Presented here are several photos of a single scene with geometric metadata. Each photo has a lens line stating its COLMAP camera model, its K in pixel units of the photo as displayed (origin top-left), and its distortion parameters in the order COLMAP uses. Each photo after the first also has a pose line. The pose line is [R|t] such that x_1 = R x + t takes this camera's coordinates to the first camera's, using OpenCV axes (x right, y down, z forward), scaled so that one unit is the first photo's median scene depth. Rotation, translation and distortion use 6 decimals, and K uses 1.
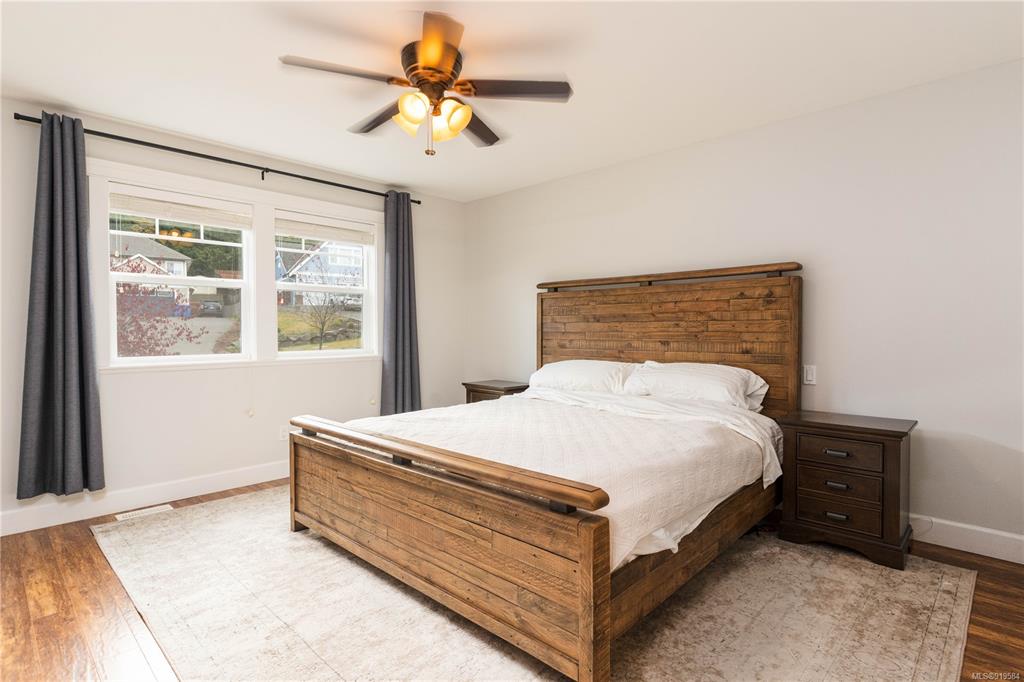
lens RADIAL K [[516.5, 0, 512.0], [0, 516.5, 339.0], [0, 0, 1]] dist [0.001616, 0.000019]
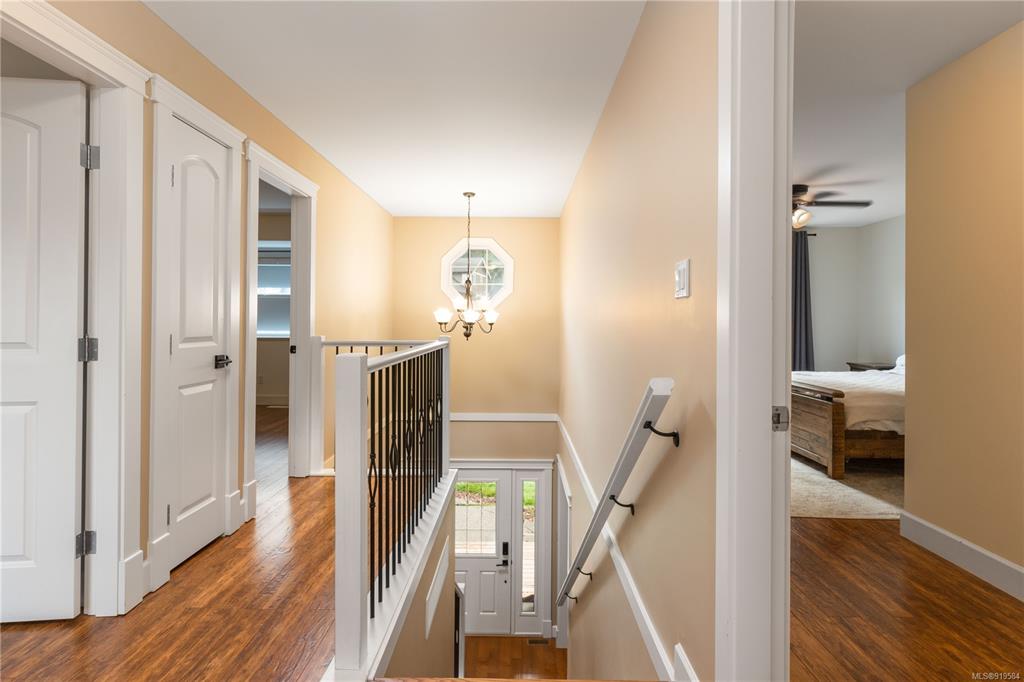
lens RADIAL K [[516.5, 0, 512.7], [0, 516.5, 330.4], [0, 0, 1]] dist [0.001616, 0.000019]
pose [[0.687182, 0.010456, -0.726410, 0.794628], [-0.010841, 0.999933, 0.004137, 0.008456], [0.726404, 0.005032, 0.687249, -1.631576]]
